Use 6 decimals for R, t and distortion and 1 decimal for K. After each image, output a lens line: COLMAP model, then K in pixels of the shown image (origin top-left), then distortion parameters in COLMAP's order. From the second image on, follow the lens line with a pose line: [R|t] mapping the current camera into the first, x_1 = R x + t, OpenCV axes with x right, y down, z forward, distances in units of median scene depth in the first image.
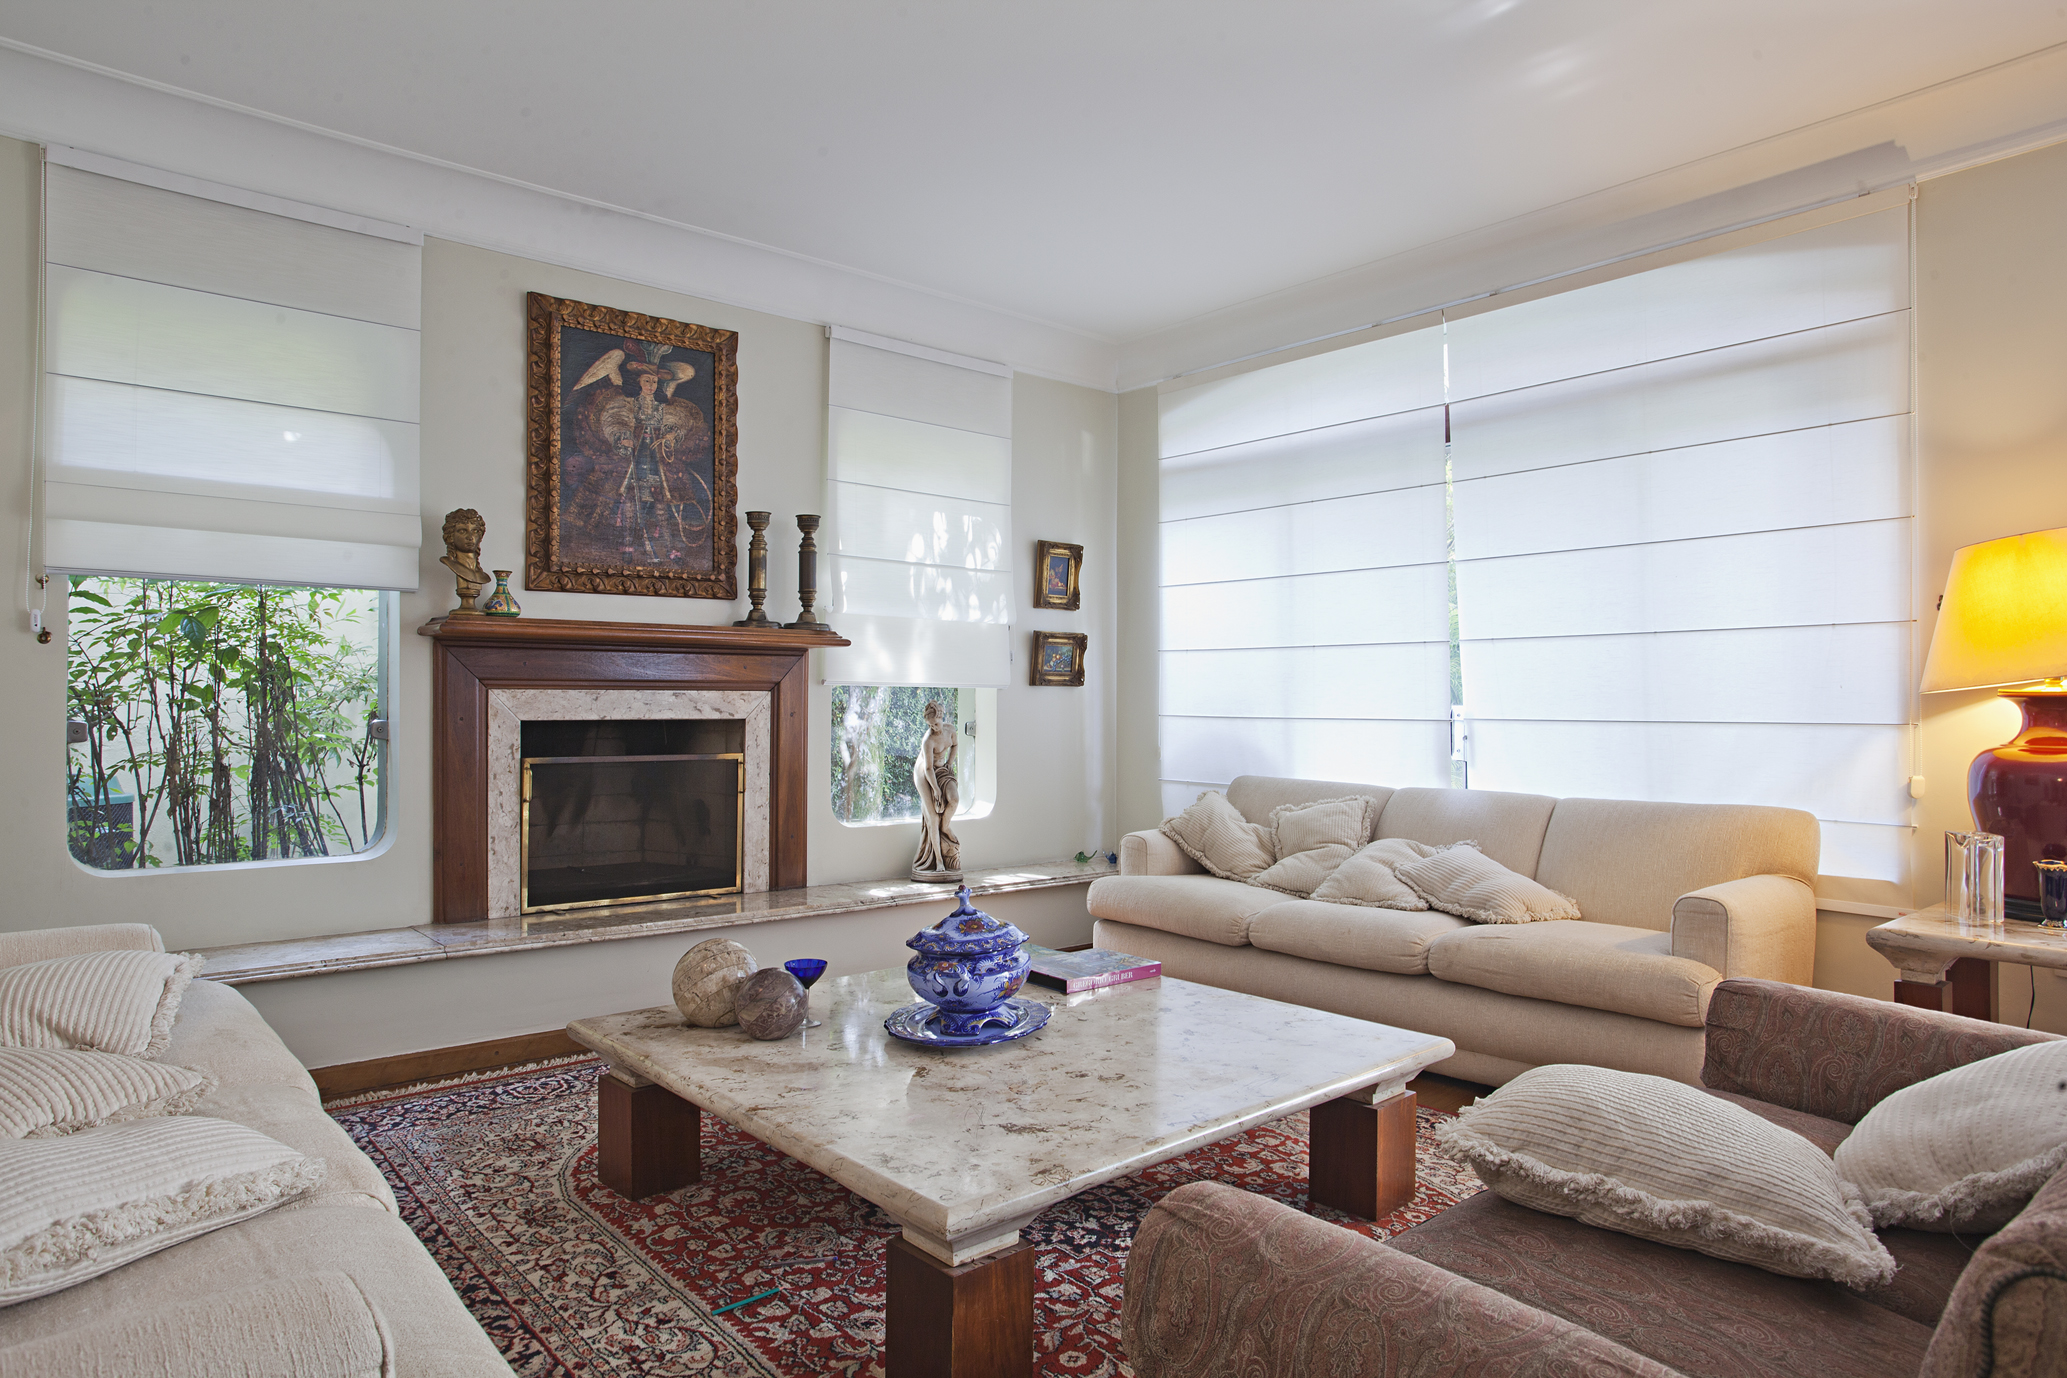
lens RADIAL K [[1247.2, 0, 1035.8], [0, 1247.2, 679.9], [0, 0, 1]] dist [-0.021574, 0.000979]
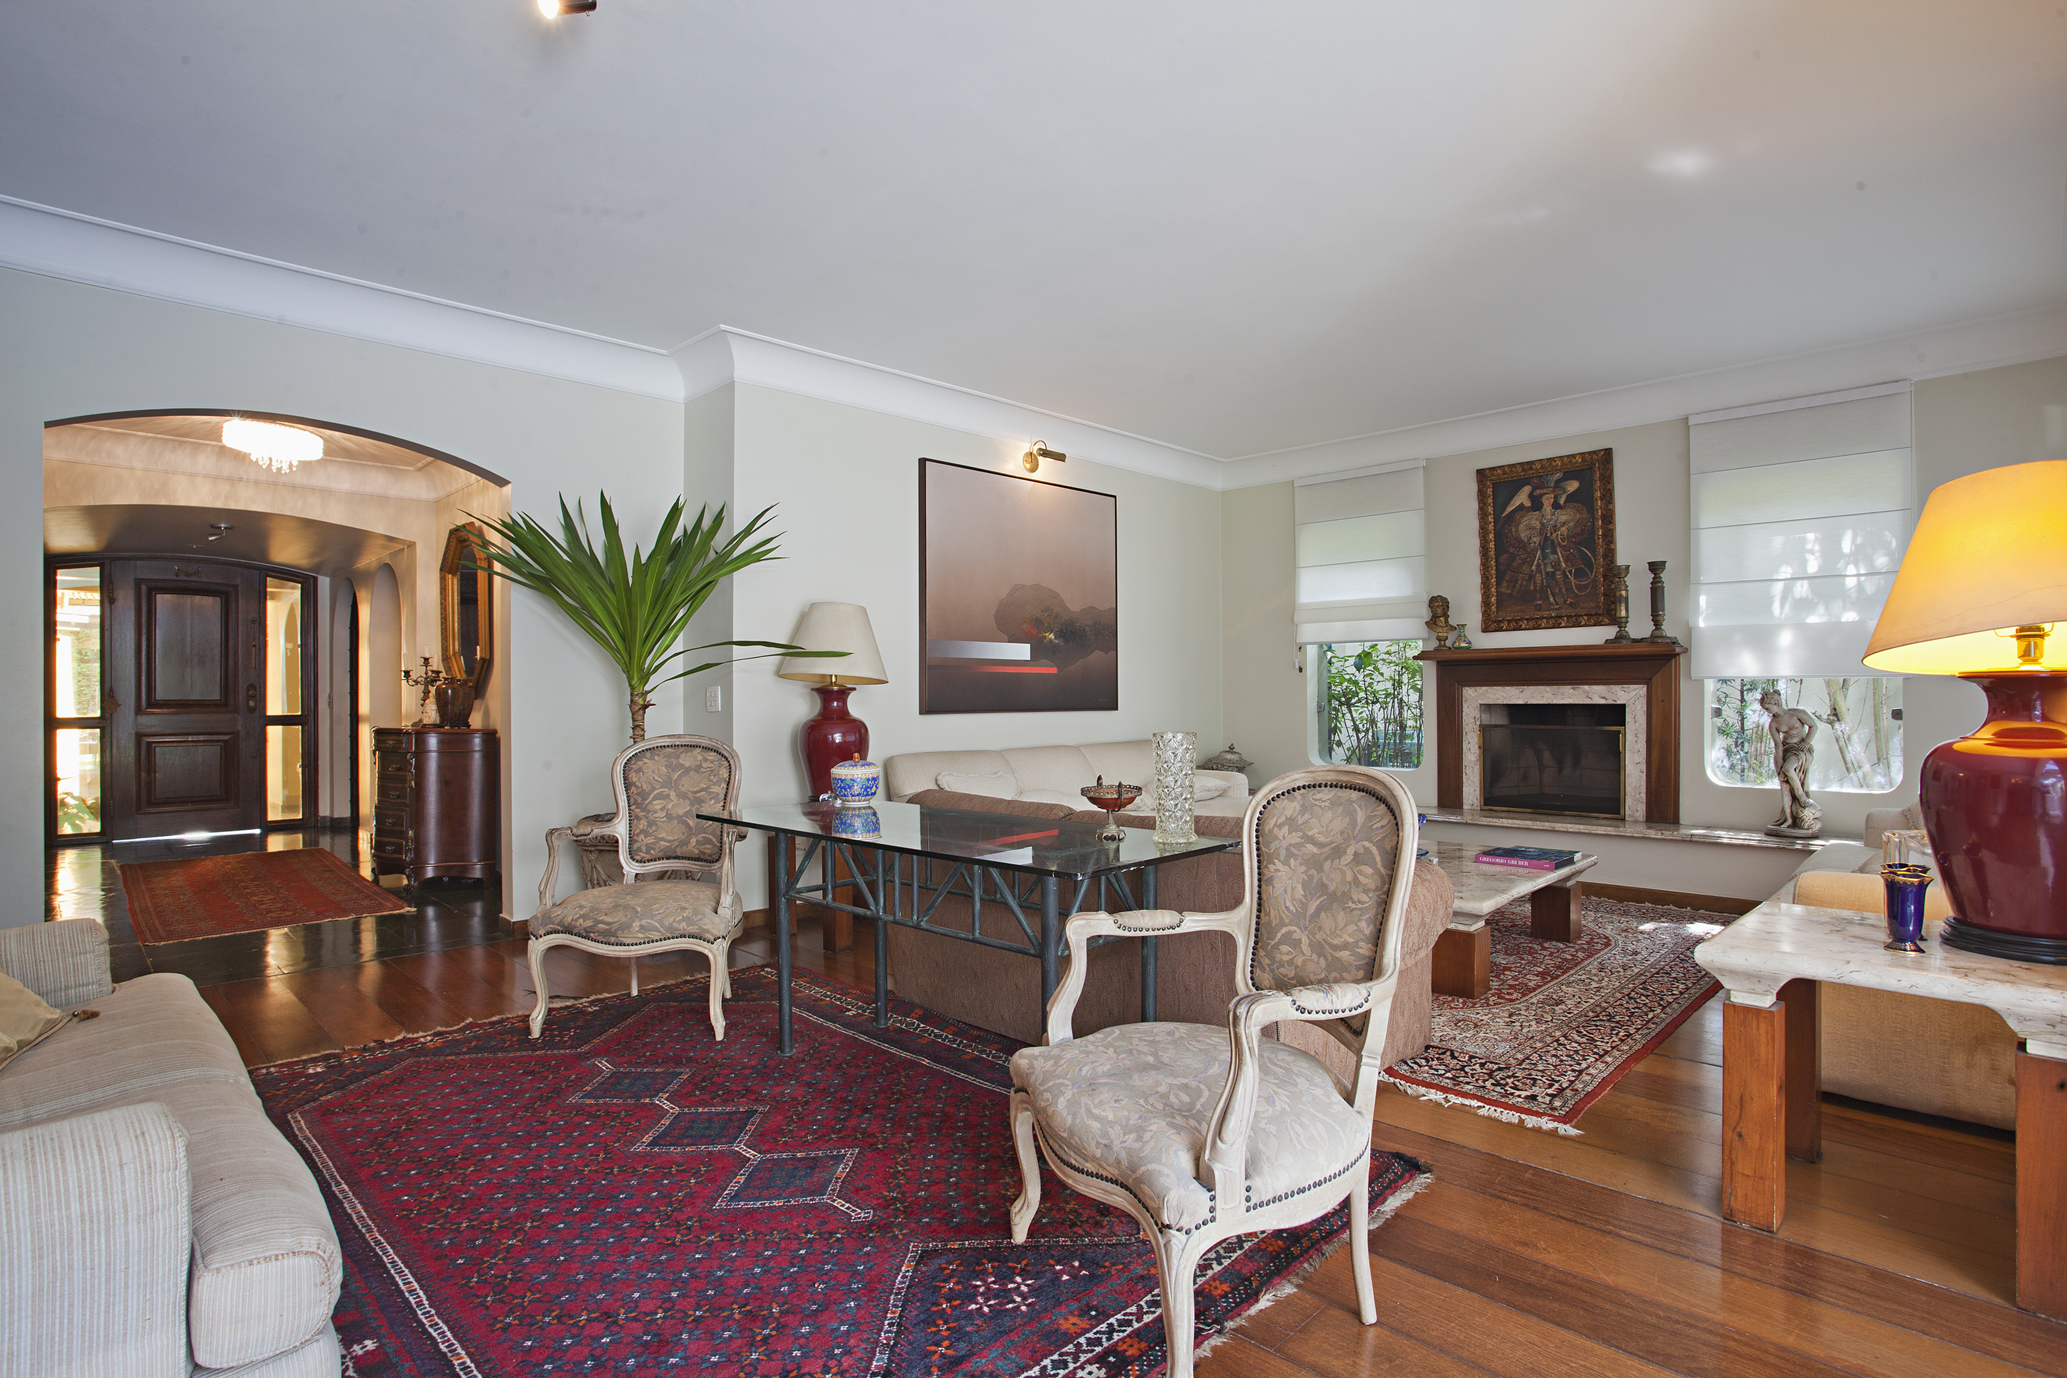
lens RADIAL K [[1042.9, 0, 1036.3], [0, 1042.9, 693.9], [0, 0, 1]] dist [0.000050, 0.000119]
pose [[0.089203, -0.005722, -0.995997, 0.990380], [0.025440, 0.999670, -0.003464, 0.005784], [0.995689, -0.025029, 0.089319, 0.193101]]
